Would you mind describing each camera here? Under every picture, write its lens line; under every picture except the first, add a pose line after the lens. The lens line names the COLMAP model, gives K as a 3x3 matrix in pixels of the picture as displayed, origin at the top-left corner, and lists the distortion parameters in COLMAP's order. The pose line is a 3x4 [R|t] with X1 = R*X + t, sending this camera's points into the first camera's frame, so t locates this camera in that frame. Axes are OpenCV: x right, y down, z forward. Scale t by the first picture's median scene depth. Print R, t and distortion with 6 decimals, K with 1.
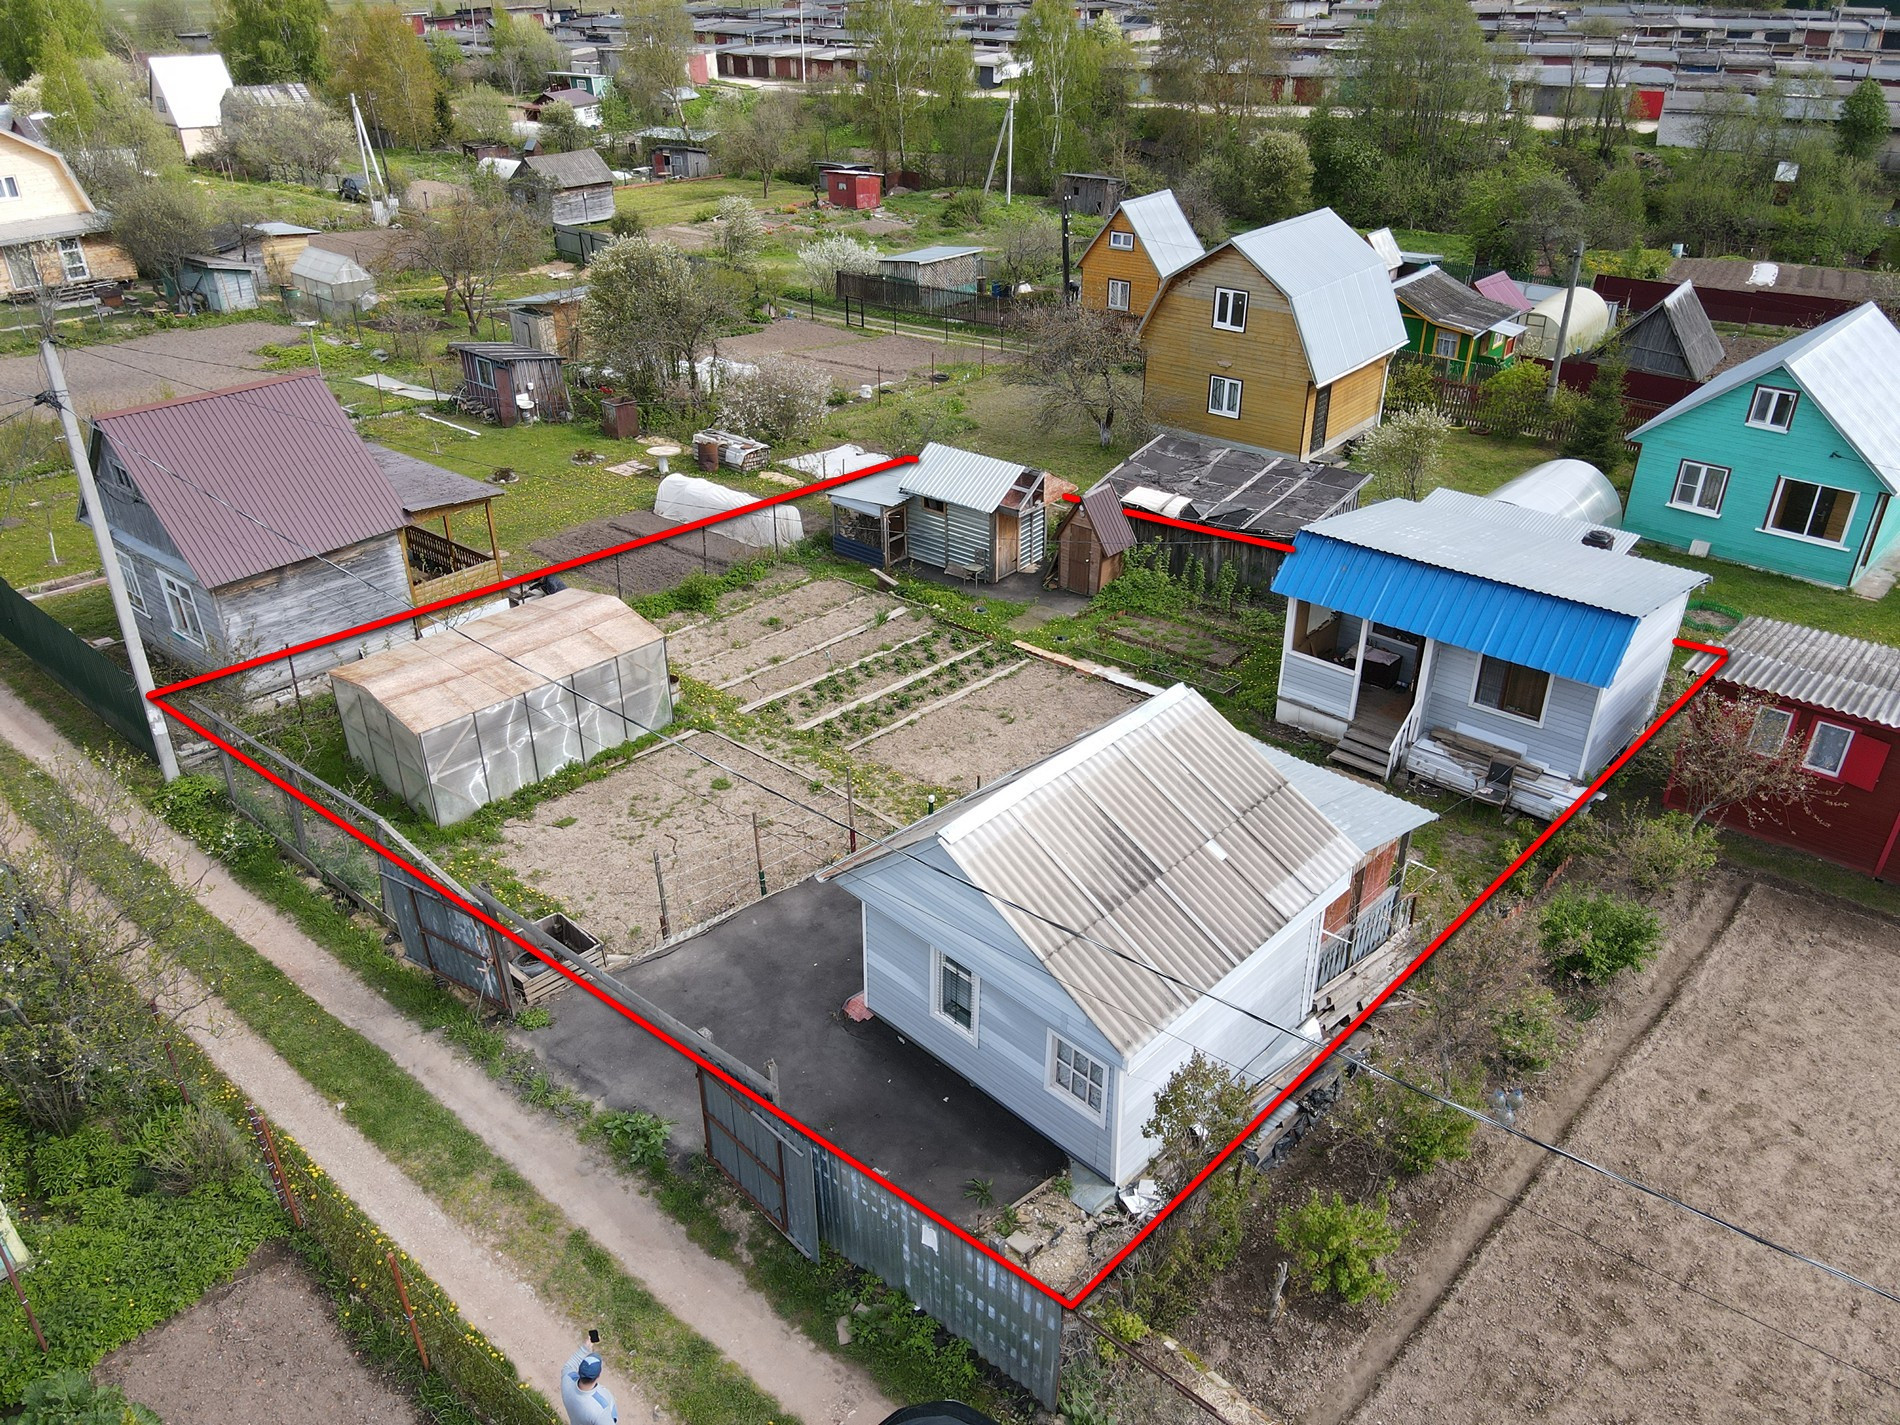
lens RADIAL K [[1391.9, 0, 944.5], [0, 1391.9, 725.0], [0, 0, 1]] dist [0.011415, 0.009745]
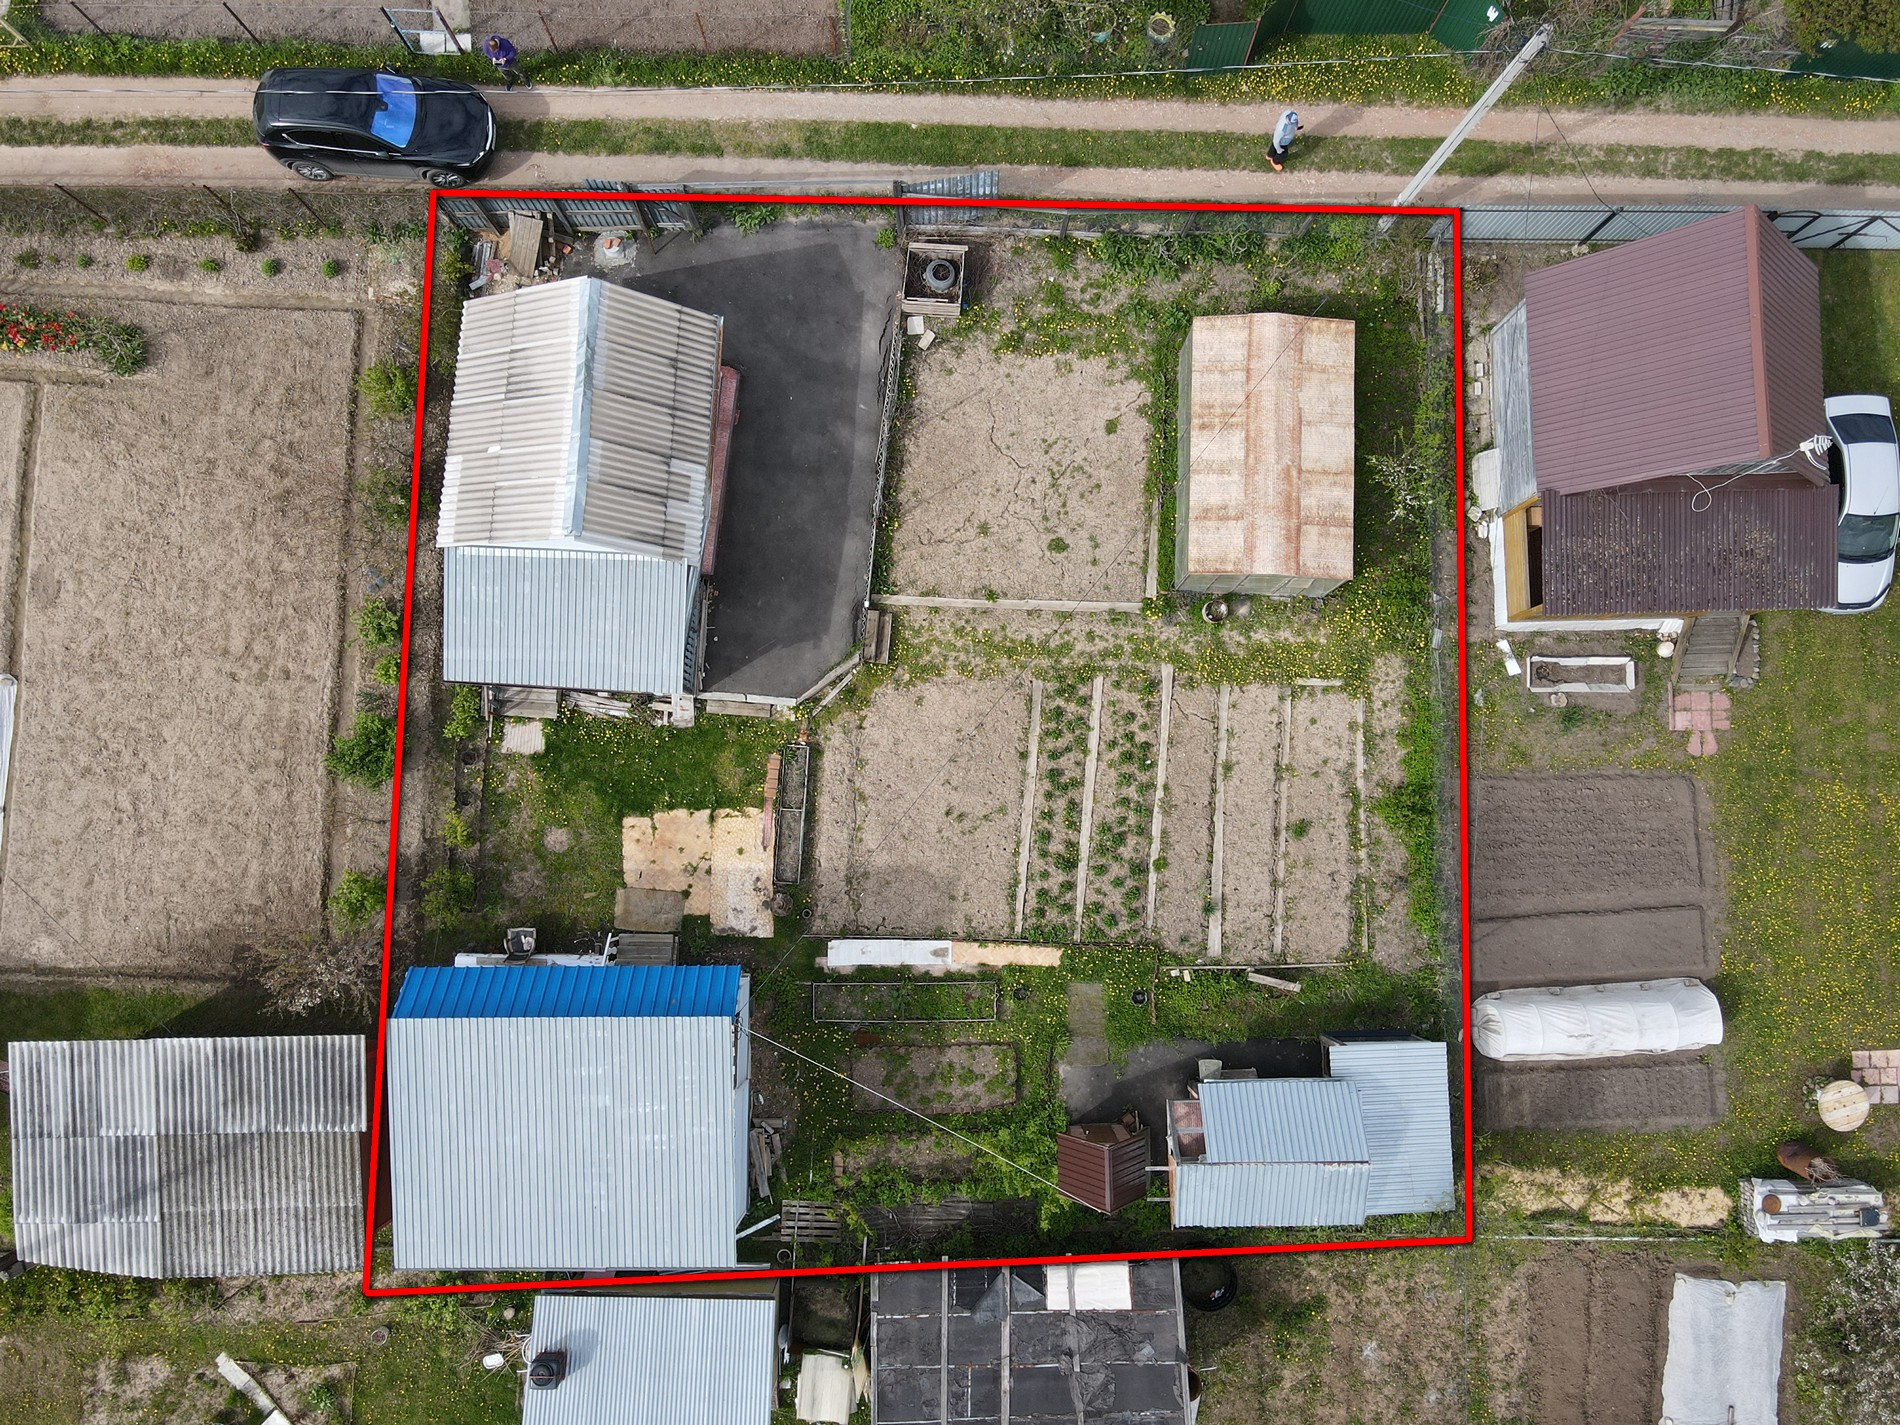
lens RADIAL K [[1391.9, 0, 944.5], [0, 1391.9, 725.0], [0, 0, 1]] dist [0.011415, 0.009745]
pose [[-0.755051, 0.653952, -0.047369, 0.053643], [-0.316501, -0.300253, 0.899819, -0.878388], [0.574216, 0.694402, 0.433683, 0.479345]]
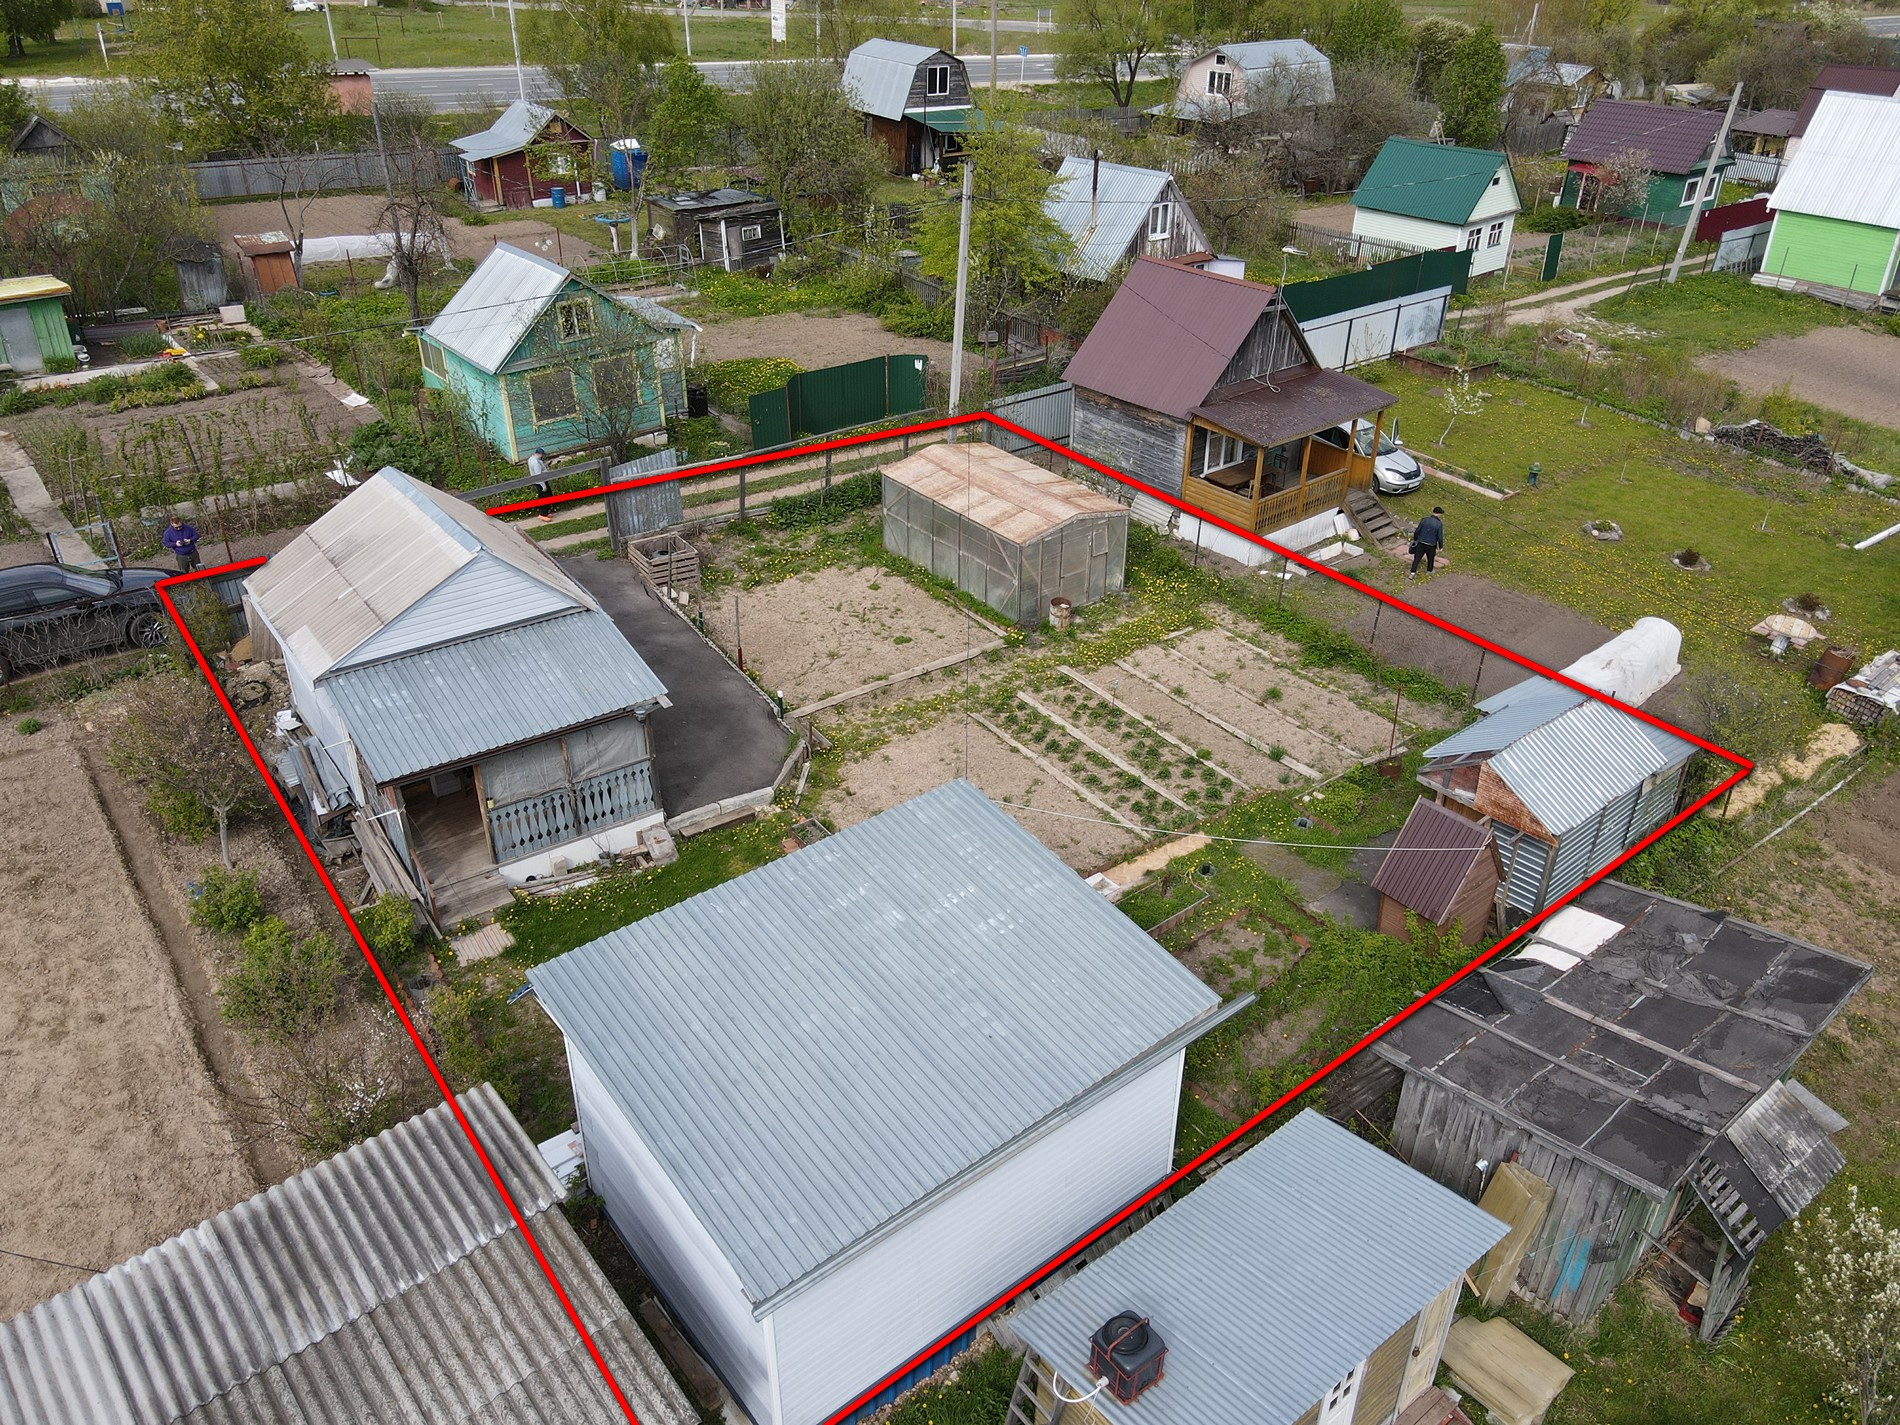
lens RADIAL K [[1391.9, 0, 944.5], [0, 1391.9, 725.0], [0, 0, 1]] dist [0.011415, 0.009745]
pose [[-0.171043, 0.508552, -0.843871, 0.745214], [-0.493804, 0.696908, 0.520074, -0.464137], [0.852585, 0.505662, 0.131924, 0.794626]]
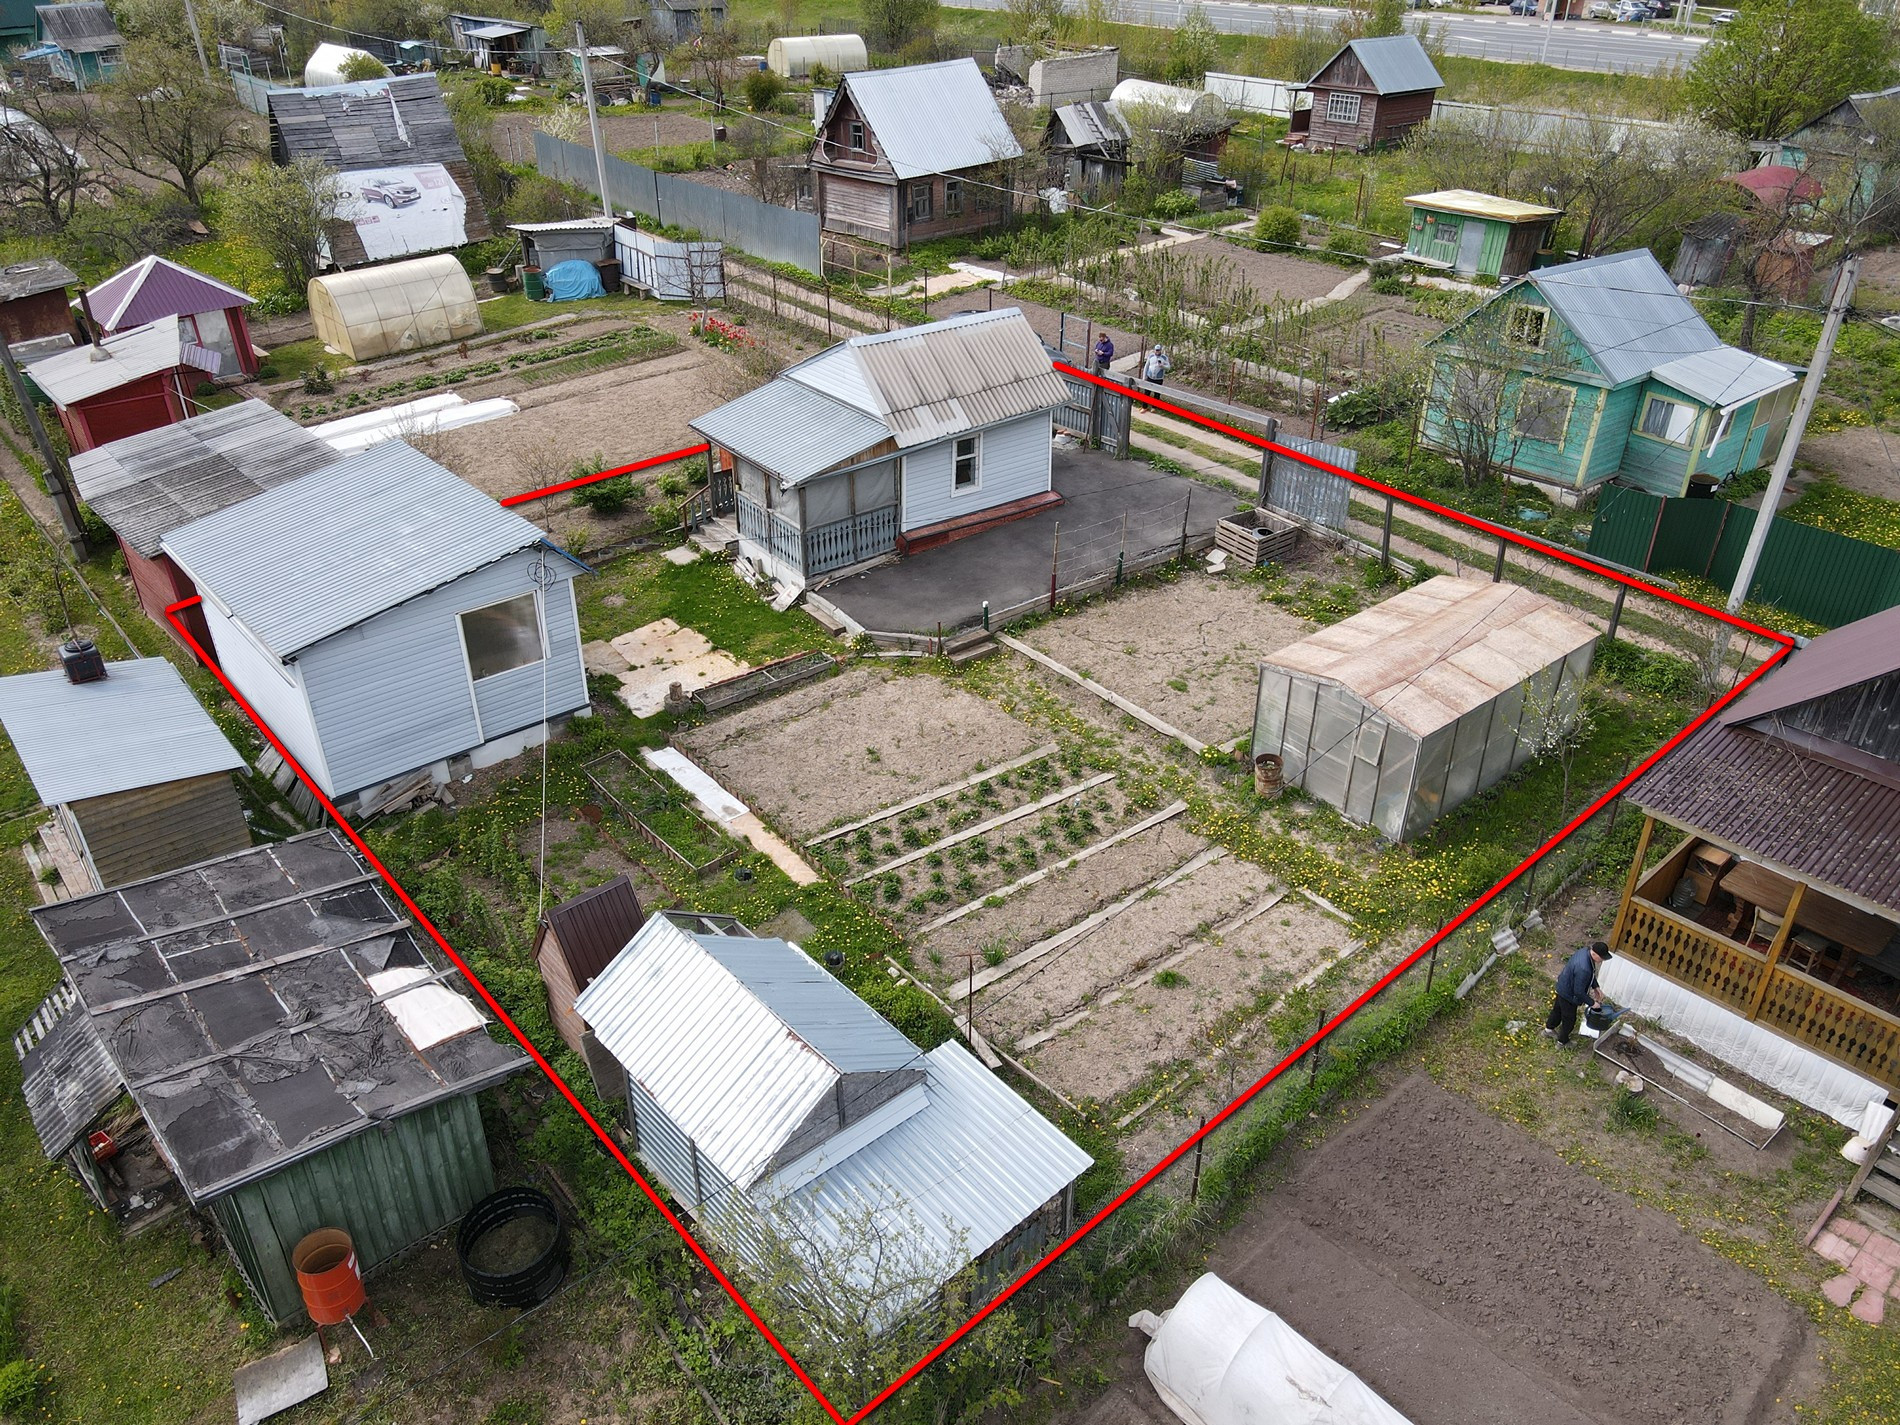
lens RADIAL K [[1391.9, 0, 944.5], [0, 1391.9, 725.0], [0, 0, 1]] dist [0.011415, 0.009745]
pose [[-0.989856, -0.068197, 0.124636, -0.104479], [0.075827, 0.488281, 0.869386, -0.748943], [-0.120147, 0.870018, -0.478157, 1.344601]]
